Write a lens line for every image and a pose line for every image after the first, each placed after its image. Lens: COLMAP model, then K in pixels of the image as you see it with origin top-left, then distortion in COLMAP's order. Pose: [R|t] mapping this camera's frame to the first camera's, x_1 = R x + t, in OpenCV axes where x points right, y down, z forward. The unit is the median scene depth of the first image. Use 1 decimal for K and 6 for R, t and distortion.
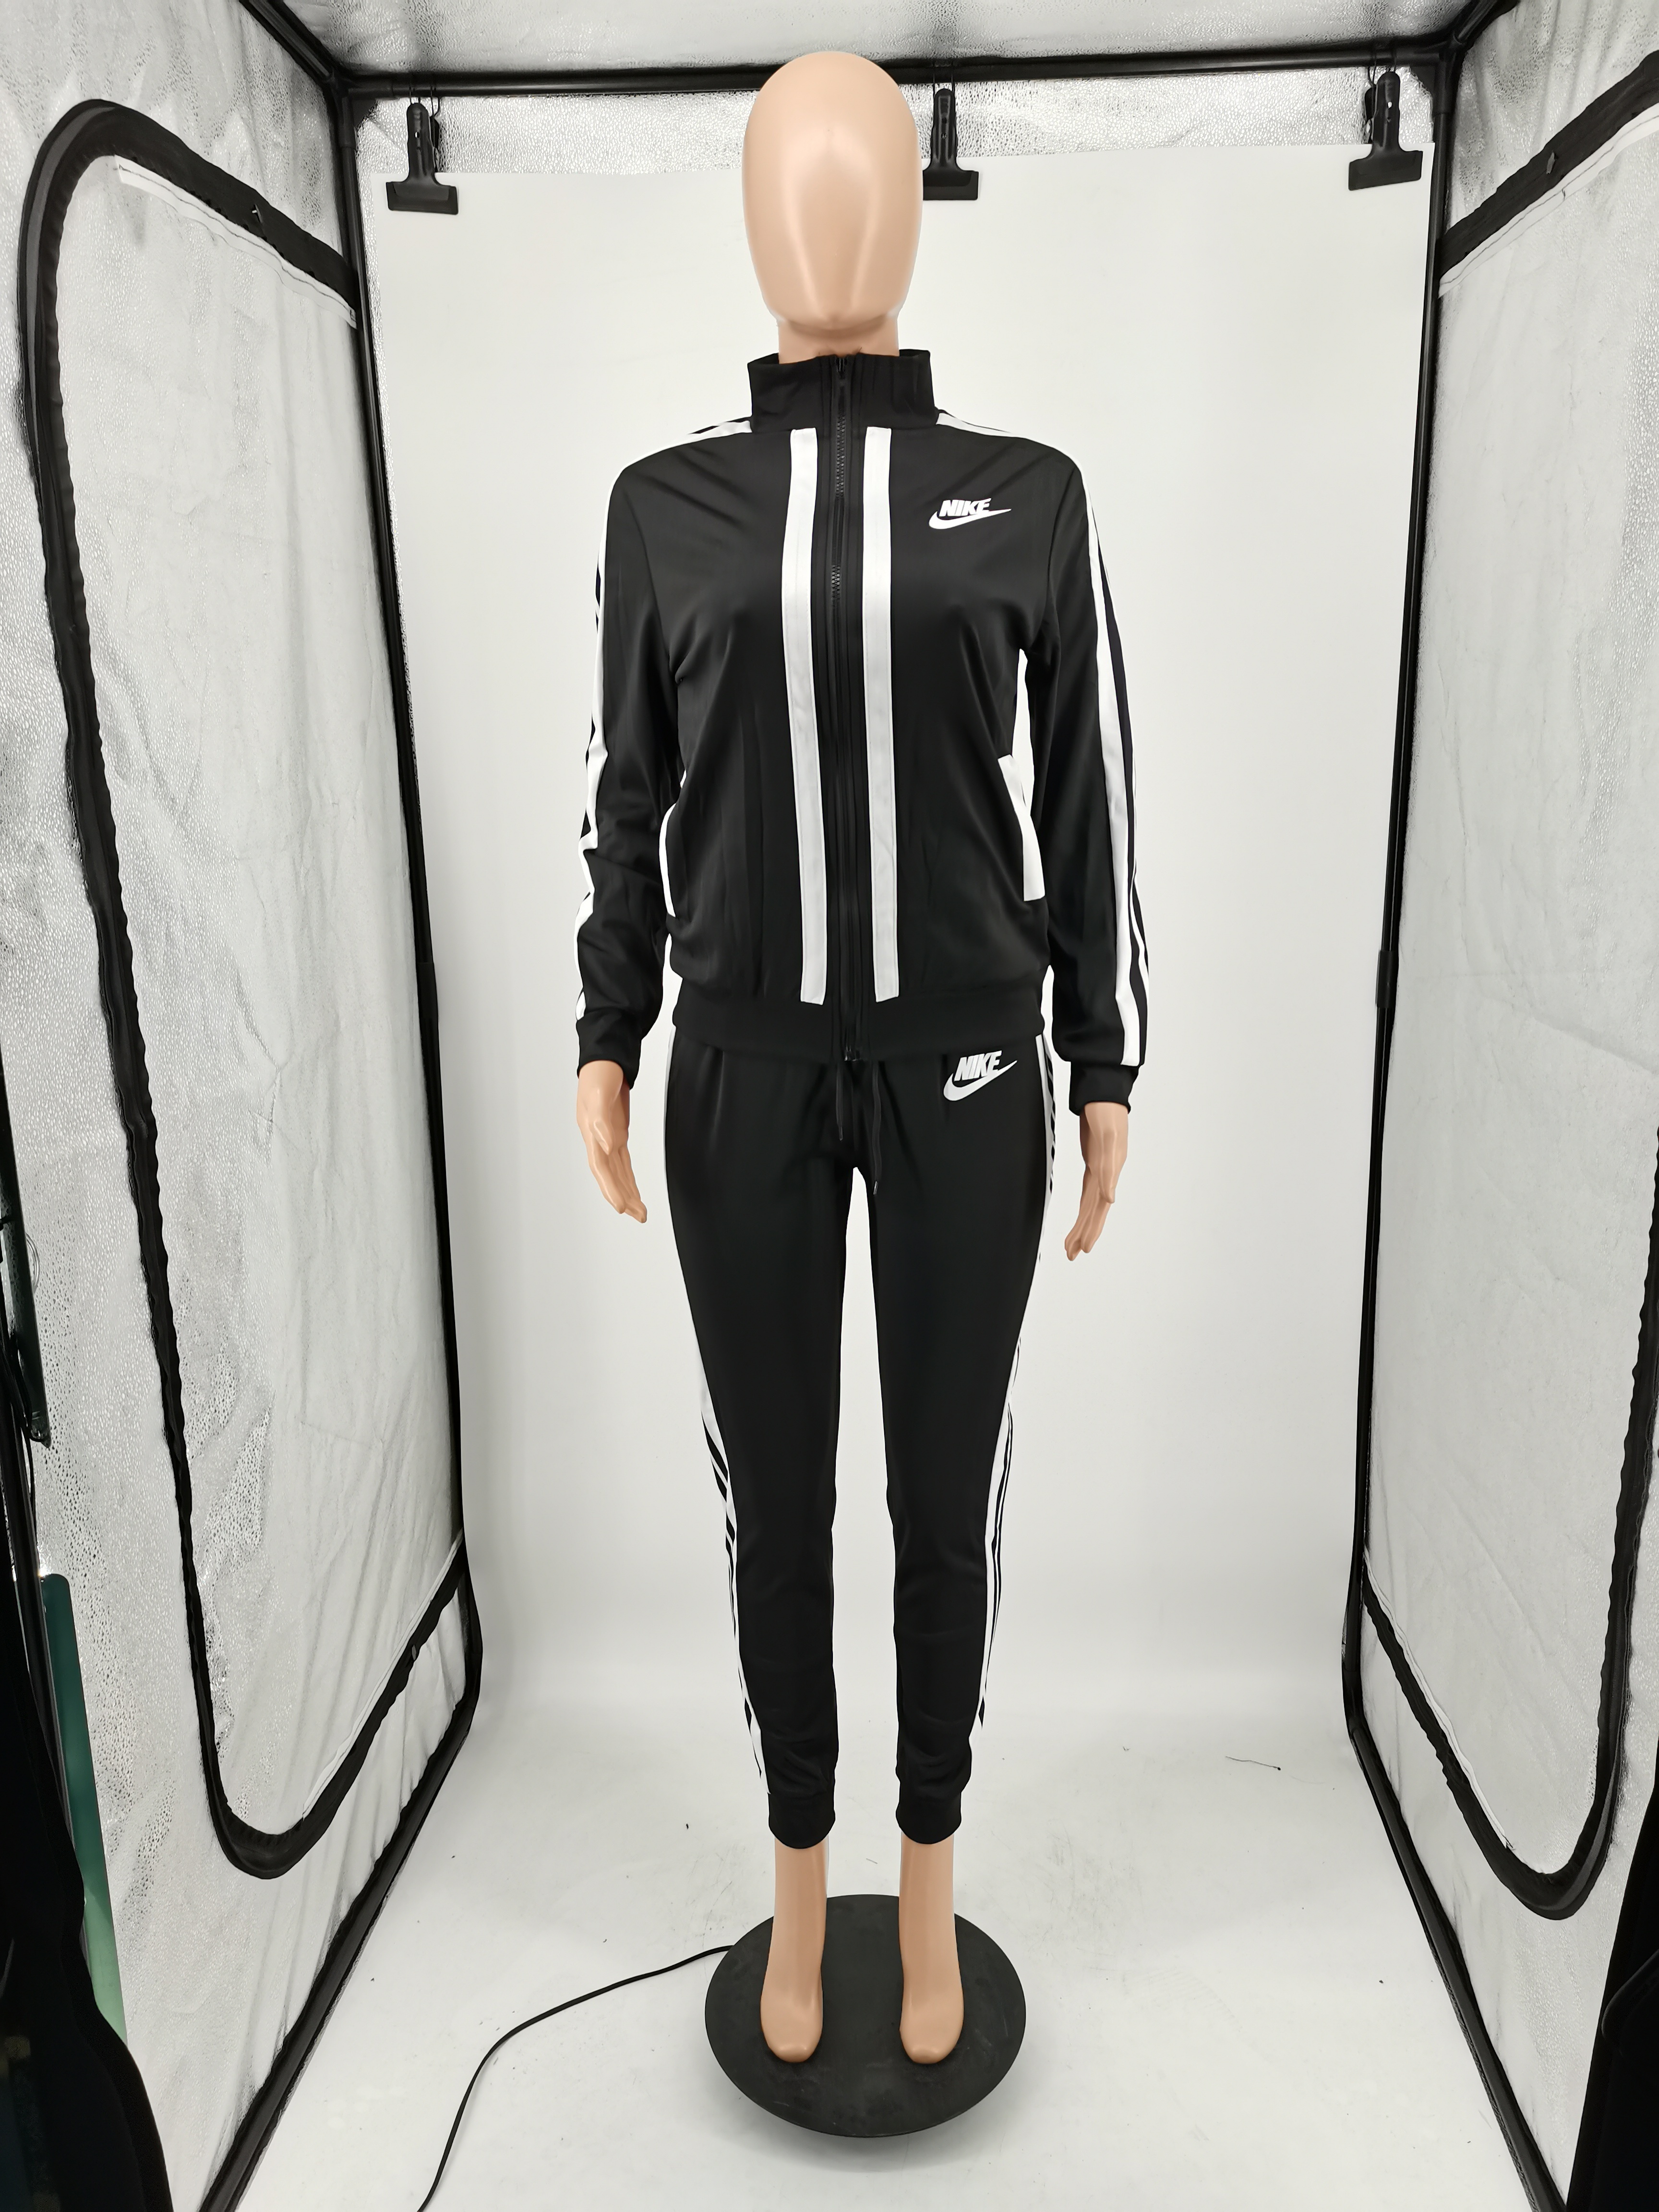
lens RADIAL K [[1690.8, 0, 834.4], [0, 1690.8, 1135.7], [0, 0, 1]] dist [0.002218, -0.000369]
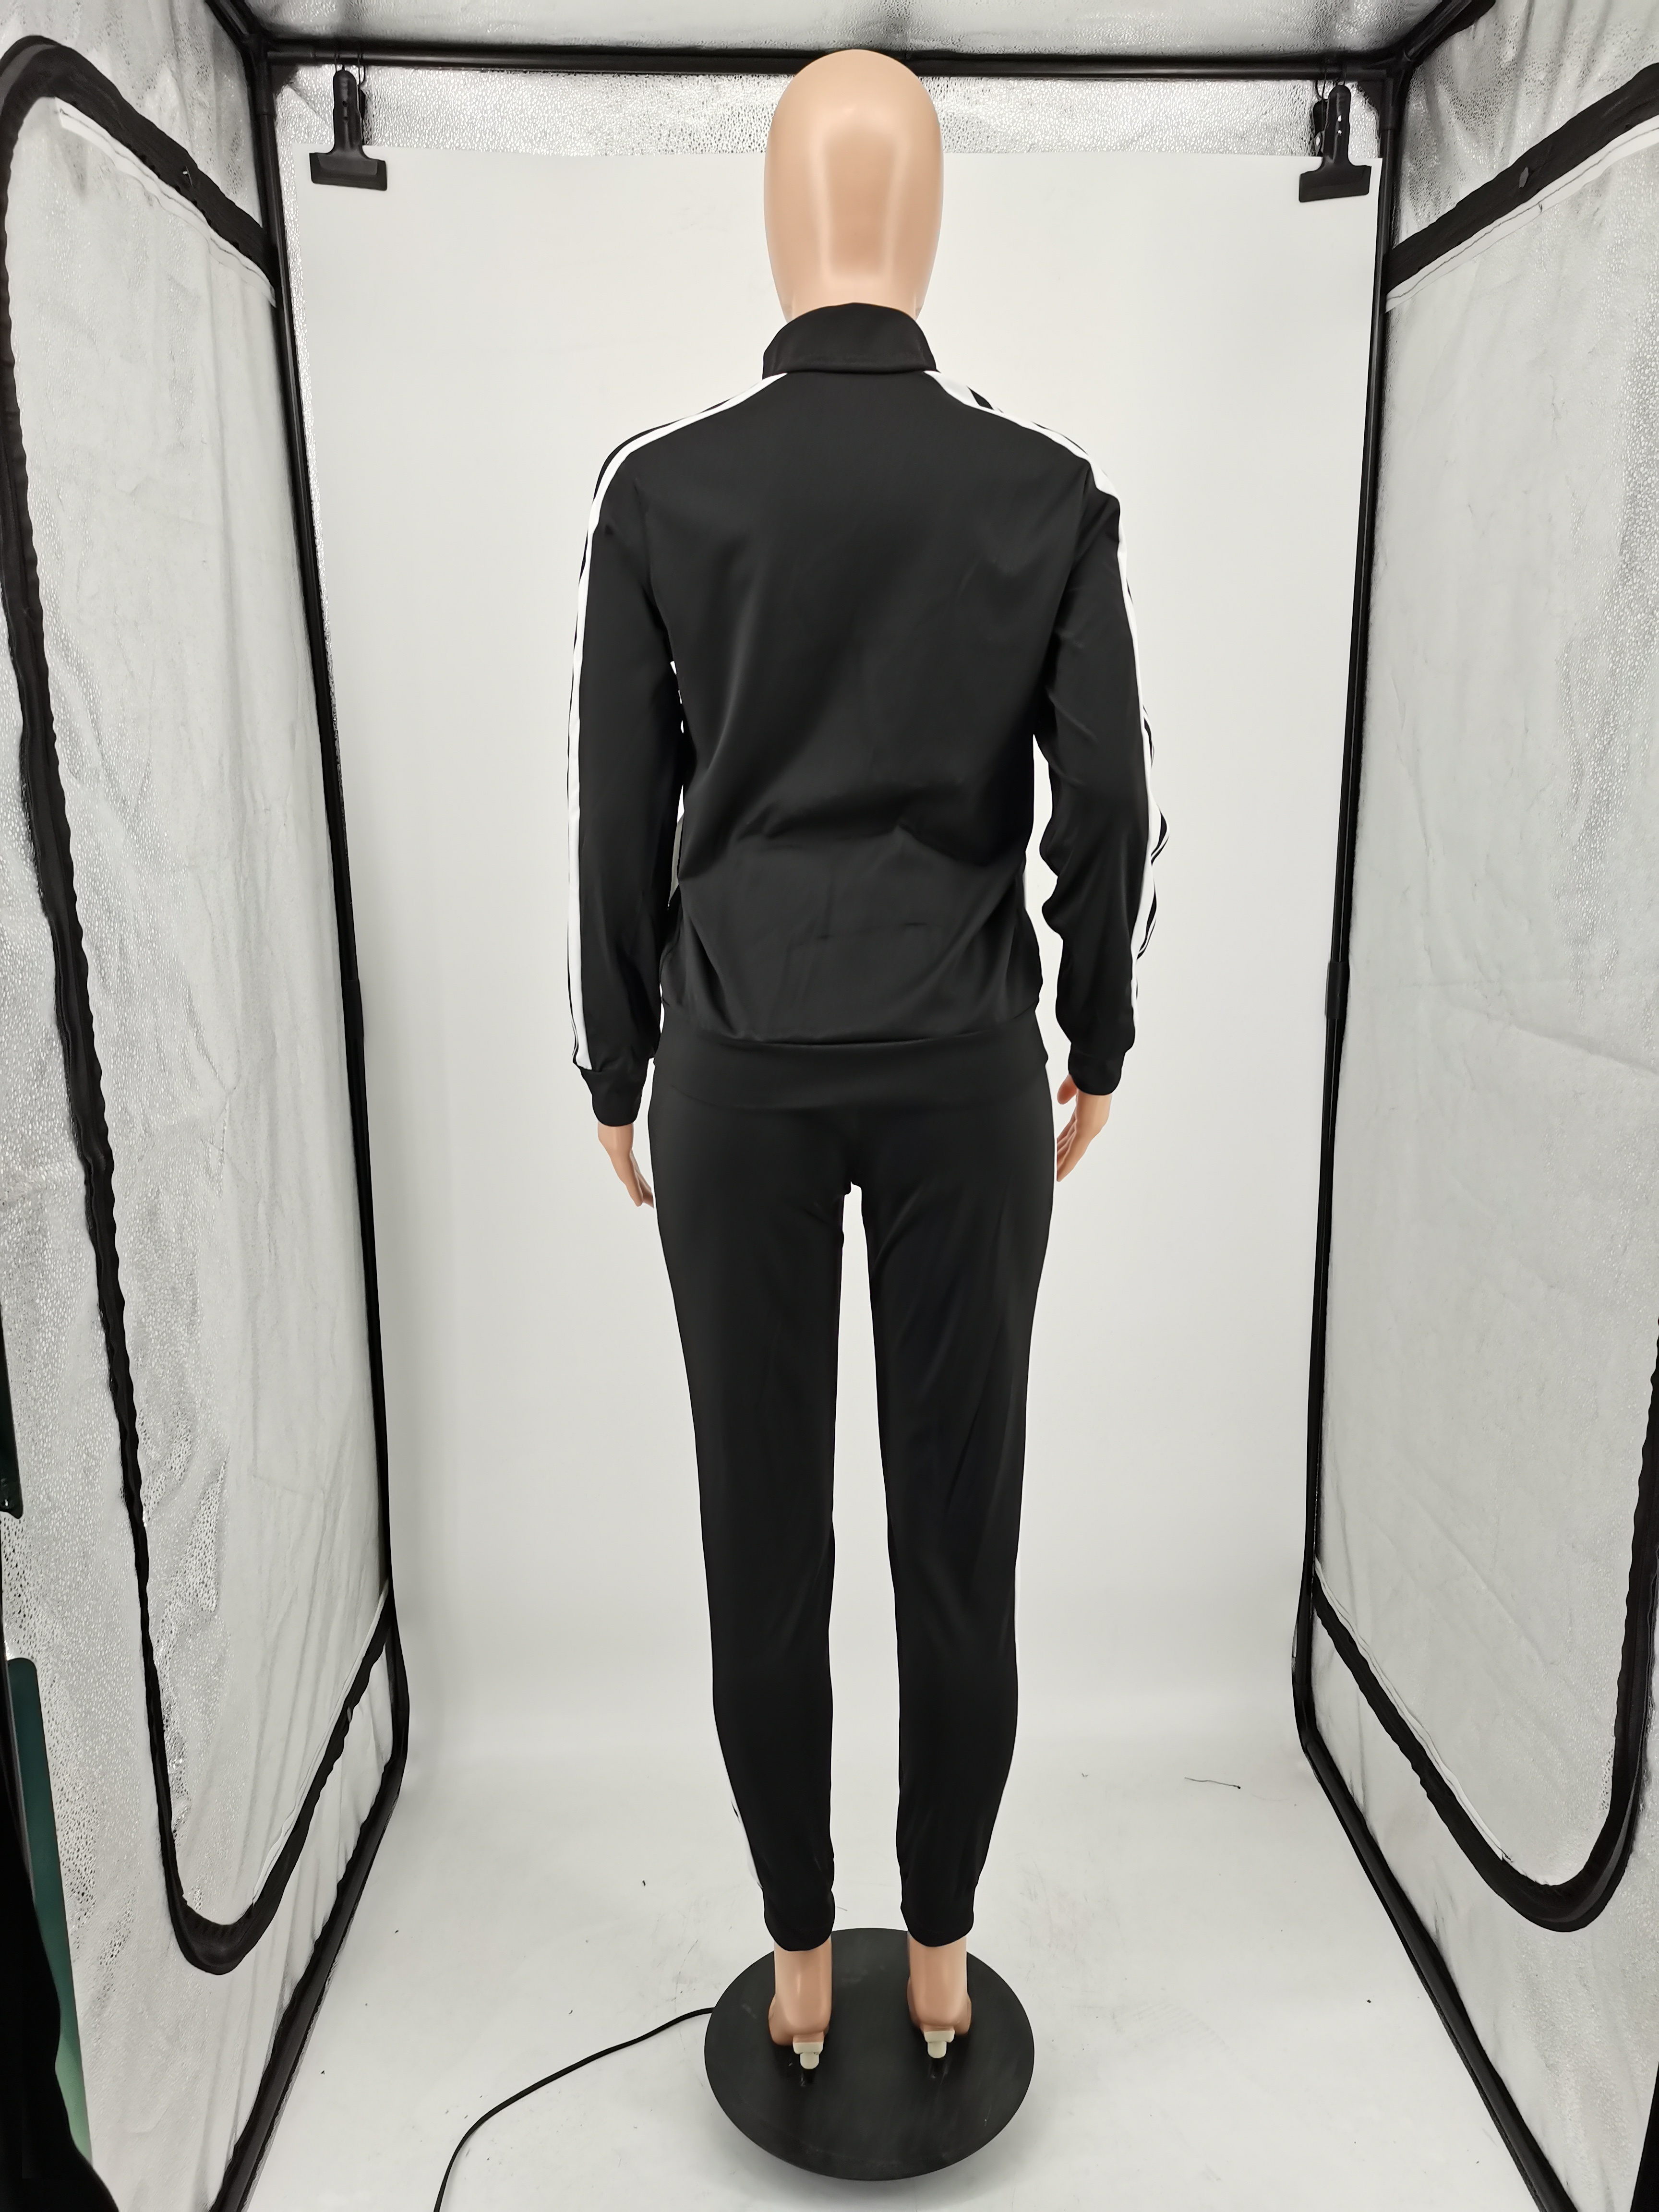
lens RADIAL K [[1674.7, 0, 783.1], [0, 1674.7, 1133.0], [0, 0, 1]] dist [0.003272, 0.005480]
pose [[0.994627, -0.015732, 0.102325, -0.111358], [0.017109, 0.999774, -0.012587, -0.001203], [-0.102104, 0.014270, 0.994671, 0.052502]]
